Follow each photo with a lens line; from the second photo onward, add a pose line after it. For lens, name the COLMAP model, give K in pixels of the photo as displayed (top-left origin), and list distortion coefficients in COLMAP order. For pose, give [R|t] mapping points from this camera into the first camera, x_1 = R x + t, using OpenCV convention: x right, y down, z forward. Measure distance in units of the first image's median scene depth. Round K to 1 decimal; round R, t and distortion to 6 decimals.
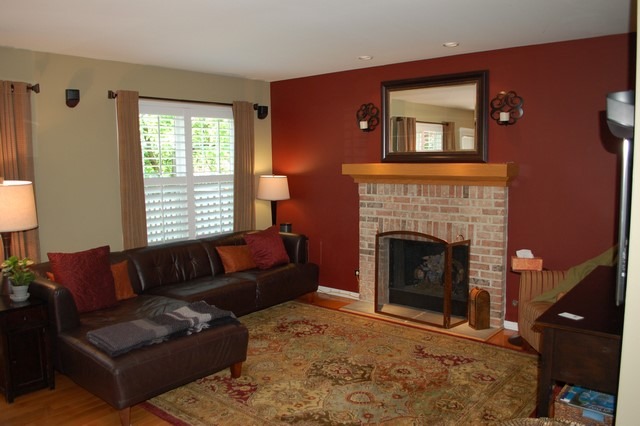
lens RADIAL K [[512.0, 0, 318.4], [0, 512.0, 216.6], [0, 0, 1]] dist [-0.081864, 0.003006]
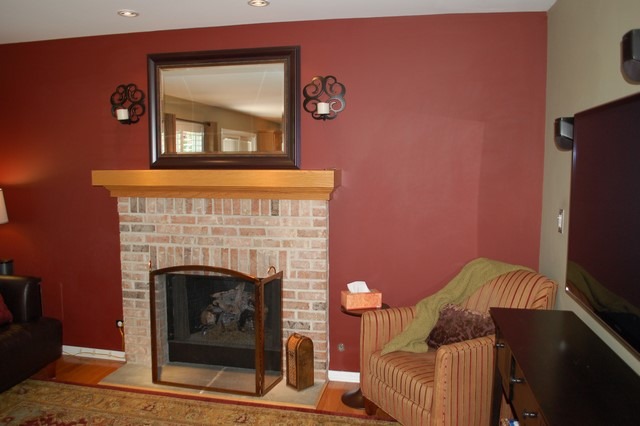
lens RADIAL K [[512.0, 0, 318.4], [0, 512.0, 216.6], [0, 0, 1]] dist [-0.081864, 0.003006]
pose [[0.879288, -0.037086, 0.474845, -0.009058], [0.041593, 0.999134, 0.001014, -0.030992], [-0.474471, 0.018858, 0.880069, 0.287695]]
